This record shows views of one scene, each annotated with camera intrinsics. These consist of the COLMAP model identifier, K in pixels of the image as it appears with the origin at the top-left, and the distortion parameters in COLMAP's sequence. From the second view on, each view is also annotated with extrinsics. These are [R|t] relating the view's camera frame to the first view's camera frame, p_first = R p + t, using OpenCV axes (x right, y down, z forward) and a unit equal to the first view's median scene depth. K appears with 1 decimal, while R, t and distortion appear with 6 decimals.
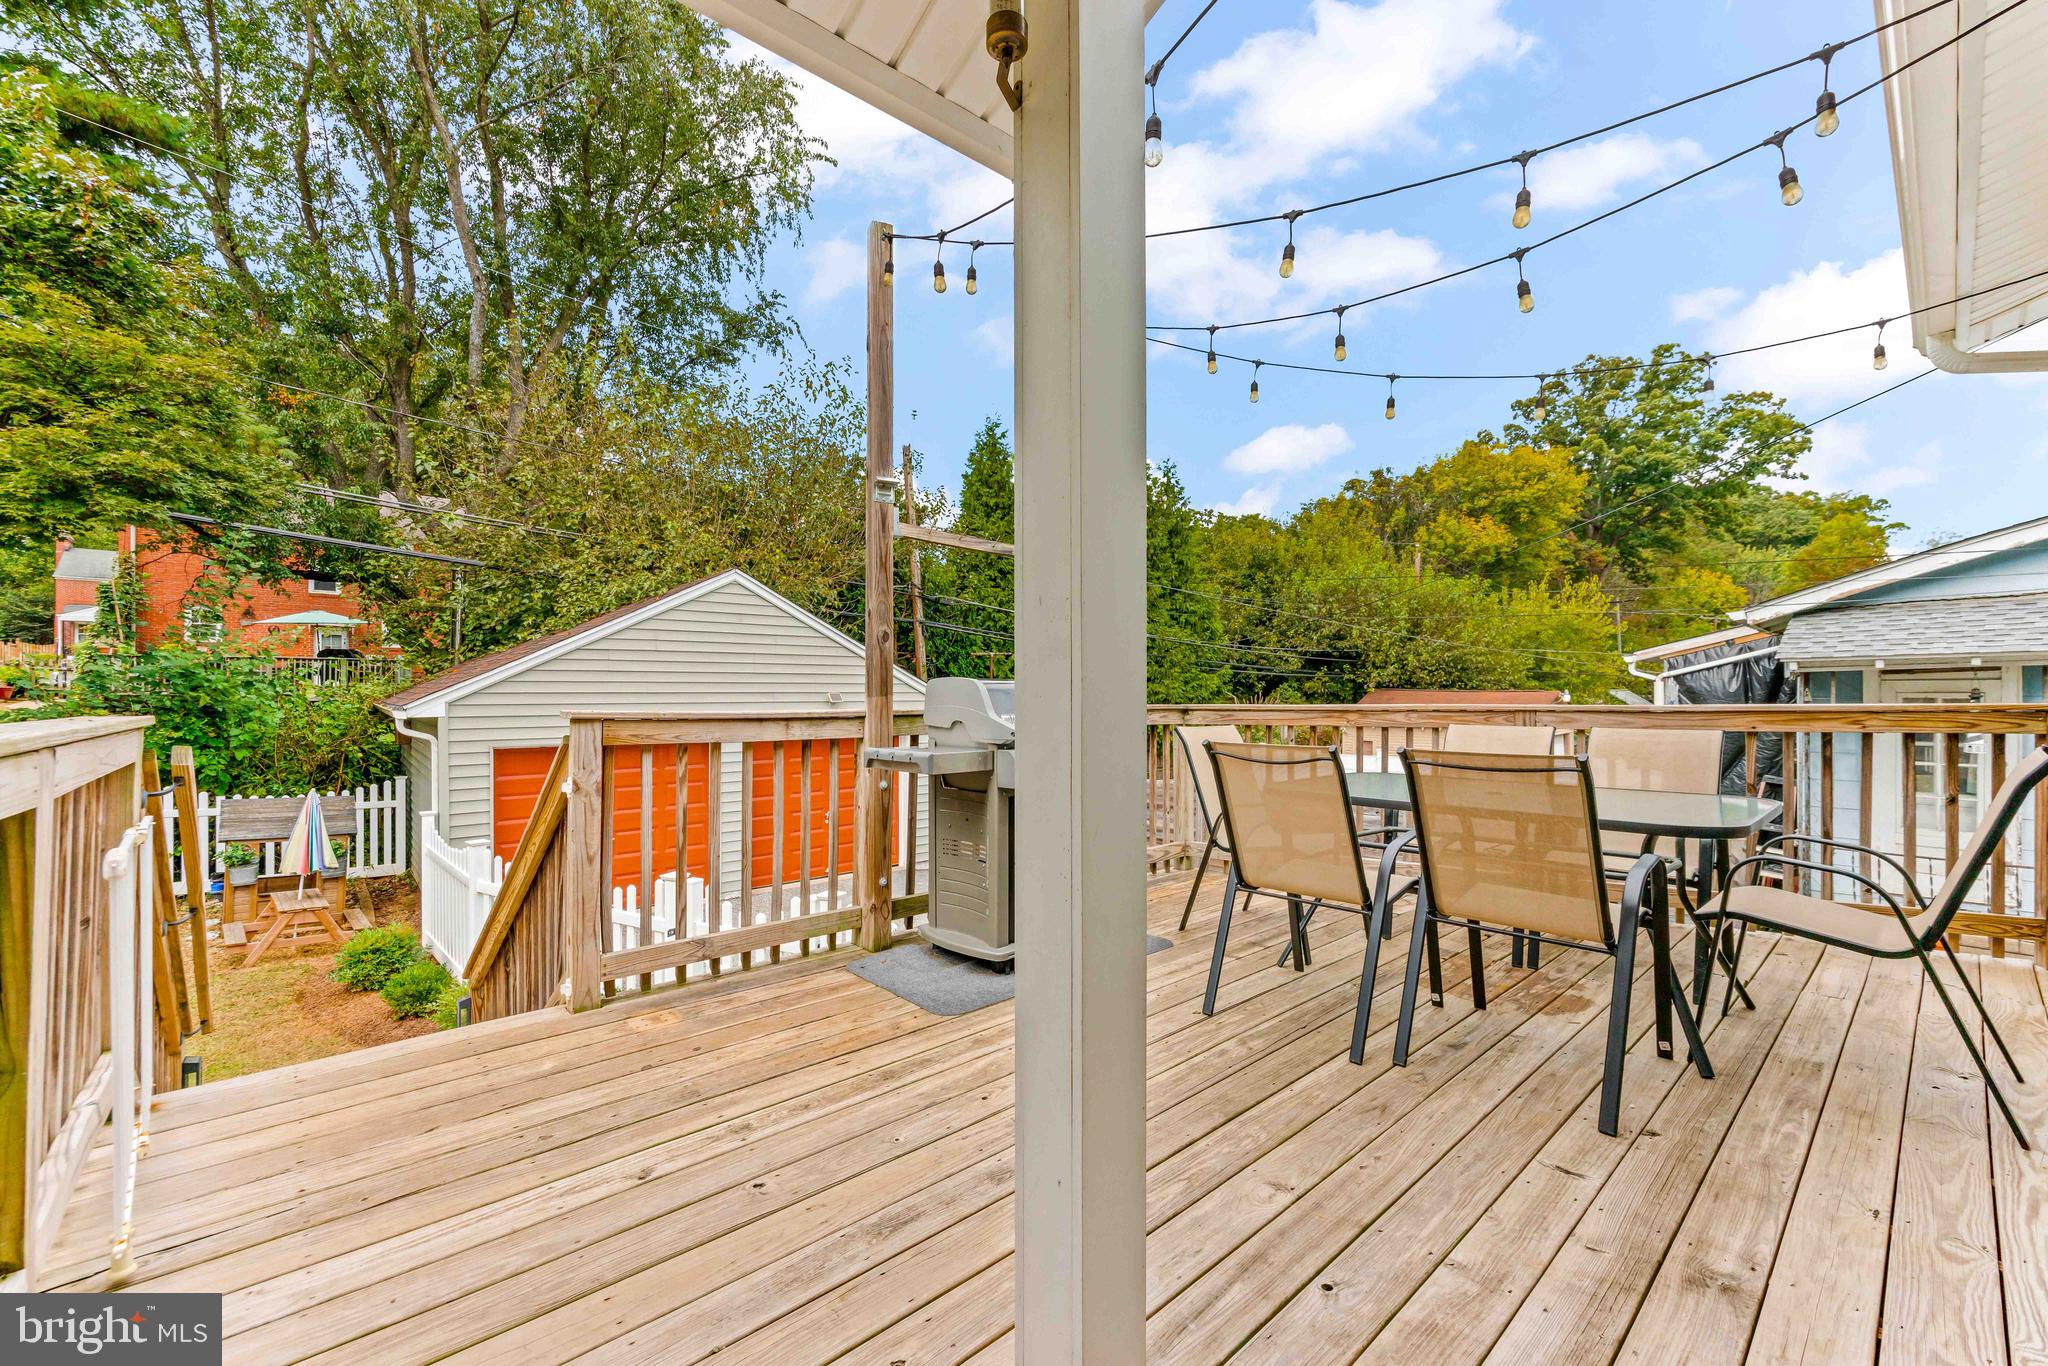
lens RADIAL K [[820.0, 0, 1025.1], [0, 820.0, 698.9], [0, 0, 1]] dist [-0.000625, -0.000050]
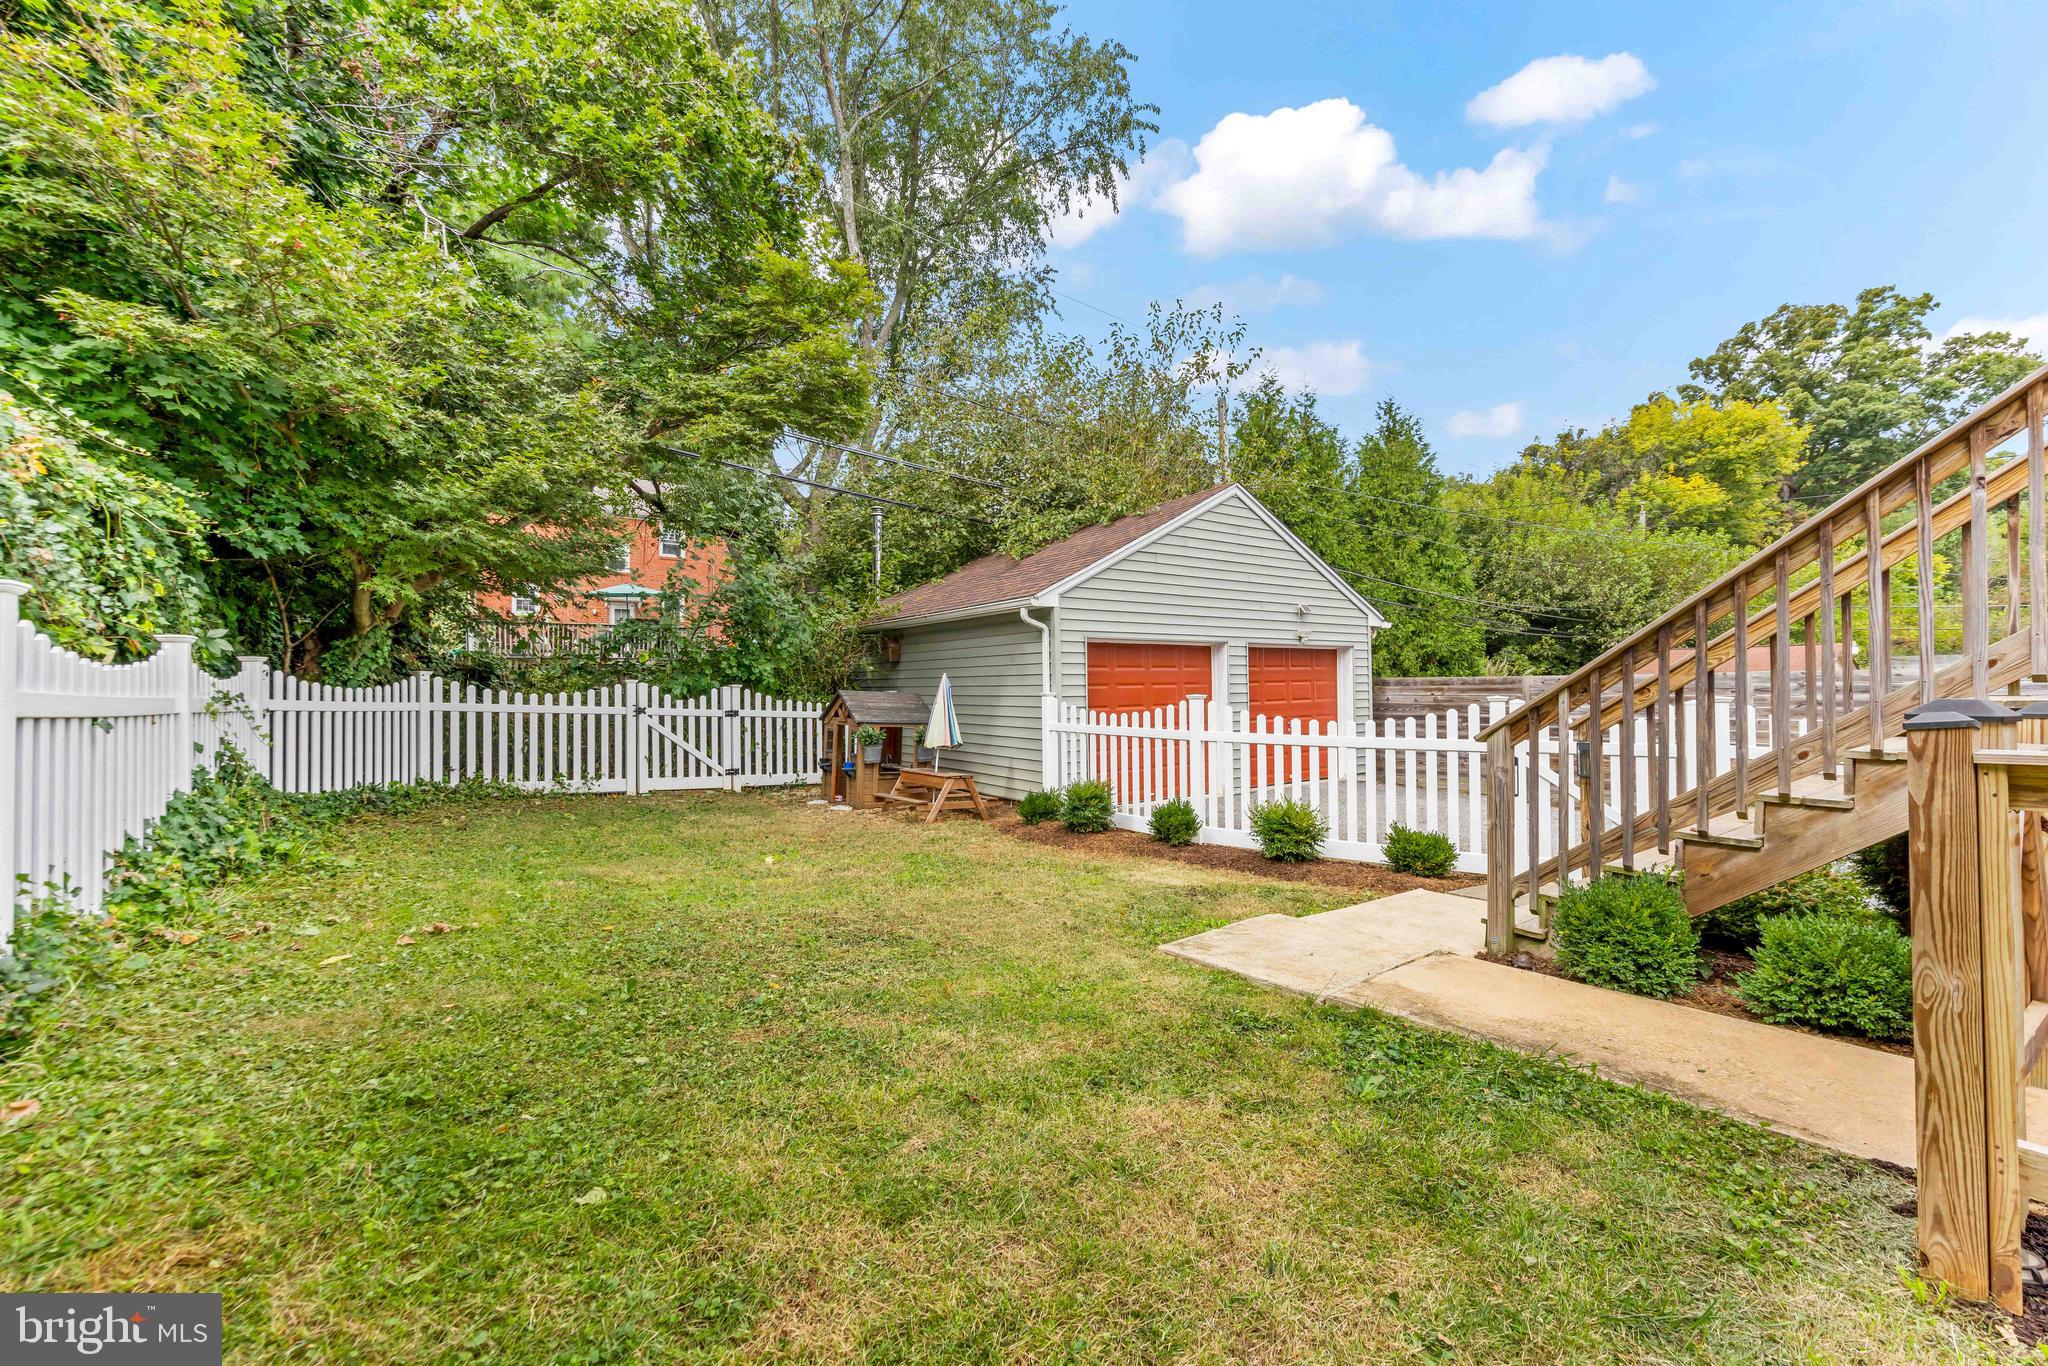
lens RADIAL K [[815.5, 0, 1024.0], [0, 815.5, 683.0], [0, 0, 1]] dist [0.000000, 0.000149]
pose [[0.994706, -0.012195, -0.102034, -0.101950], [0.010527, 0.999802, -0.016872, 0.022433], [0.102219, 0.015709, 0.994638, -0.013609]]
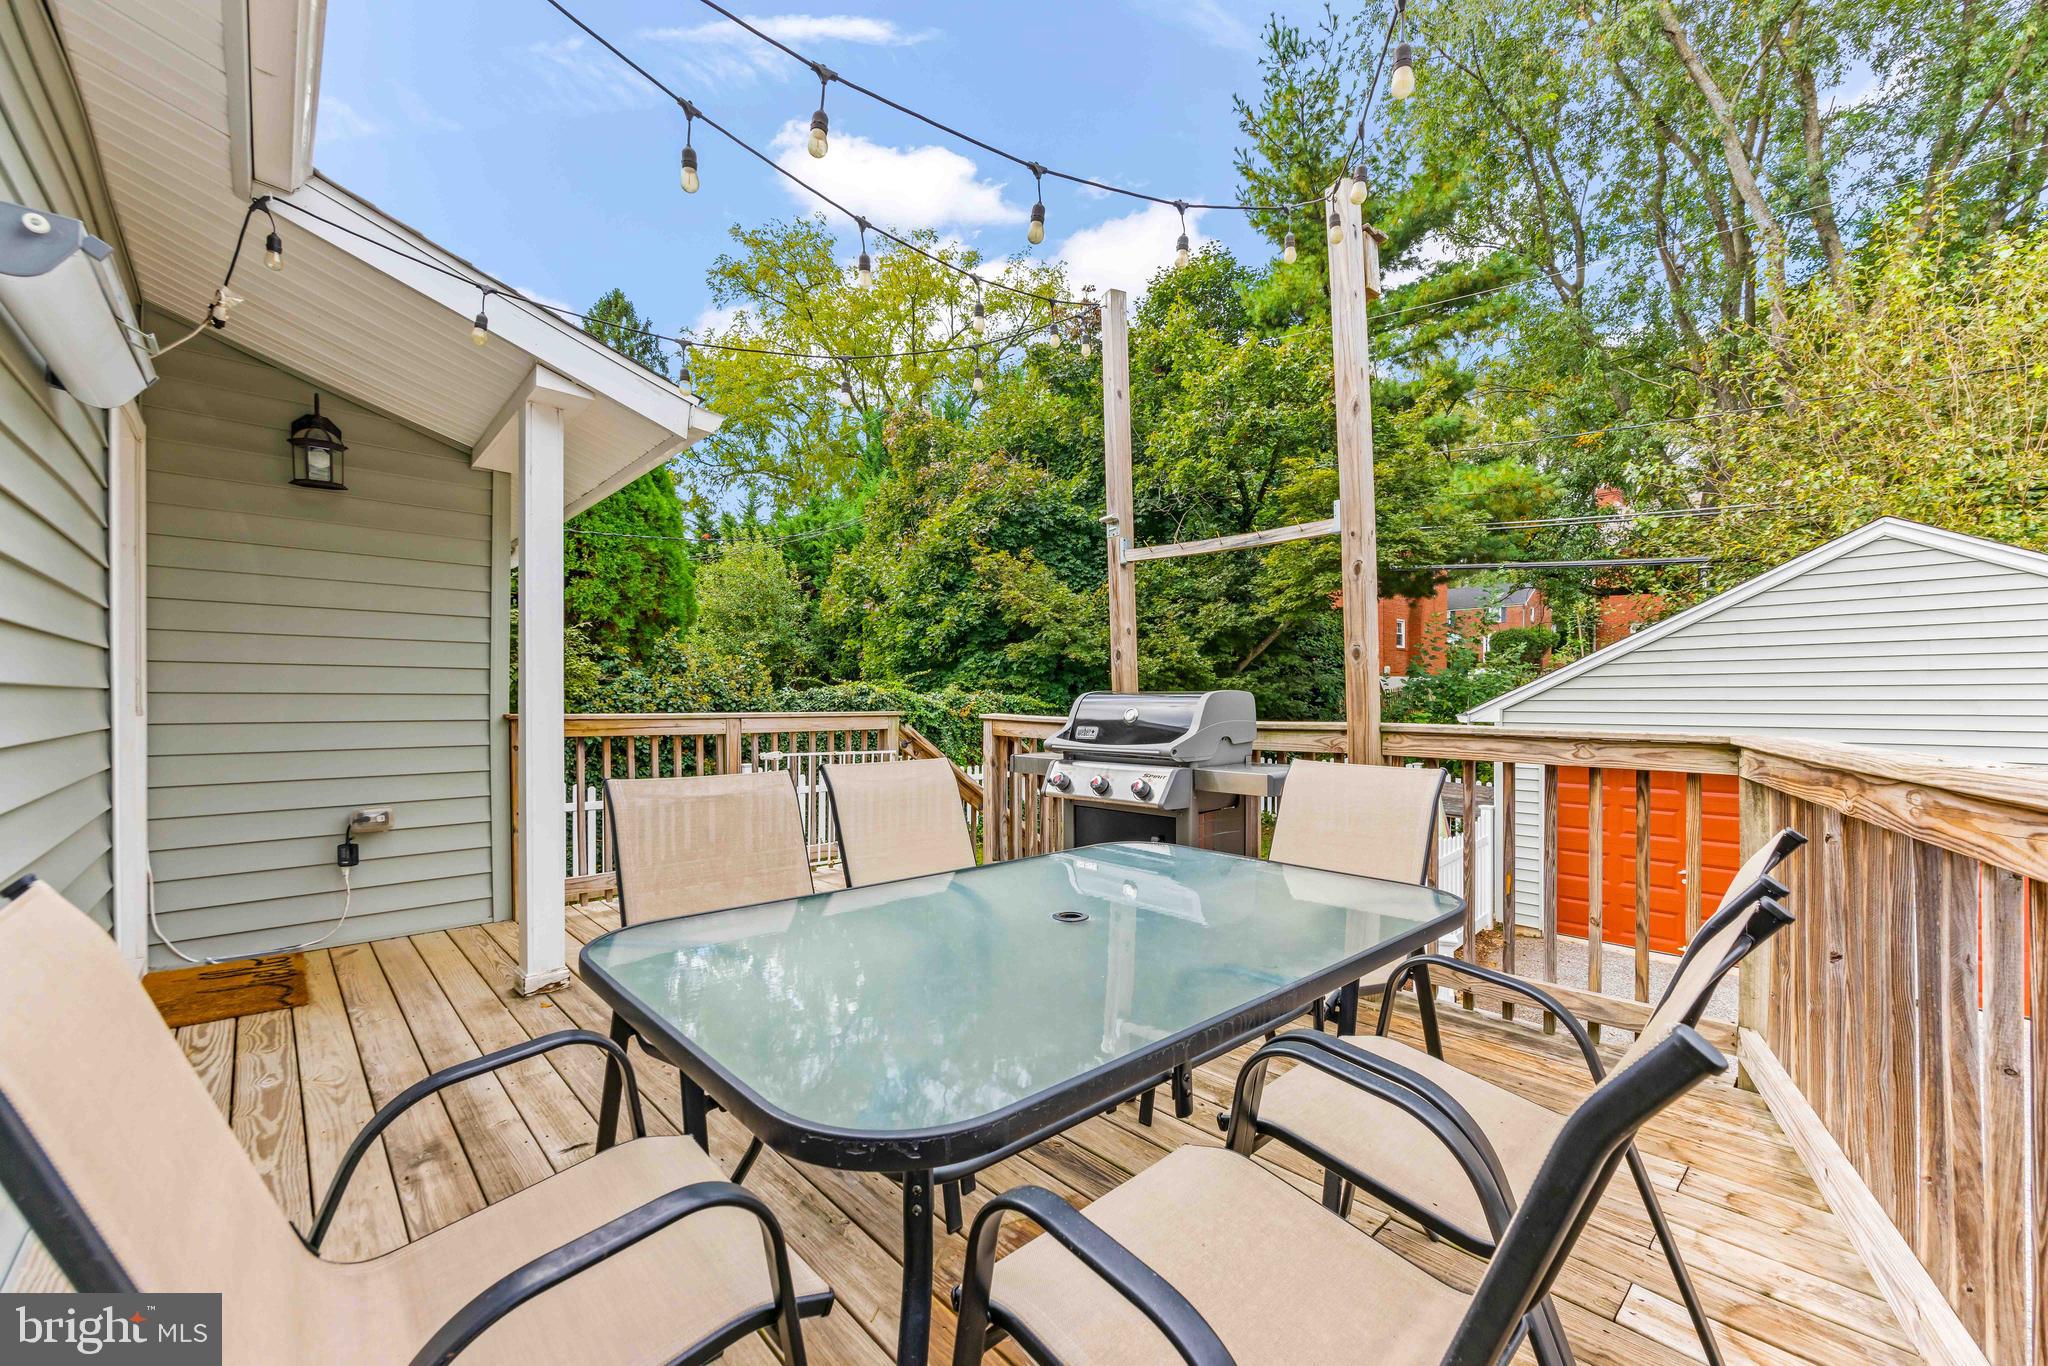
lens RADIAL K [[820.0, 0, 1025.1], [0, 820.0, 698.9], [0, 0, 1]] dist [-0.000625, -0.000050]
pose [[0.015477, -0.002594, -0.999877, 0.060813], [0.005932, 0.999979, -0.002502, -0.002070], [0.999863, -0.005892, 0.015492, 0.053939]]
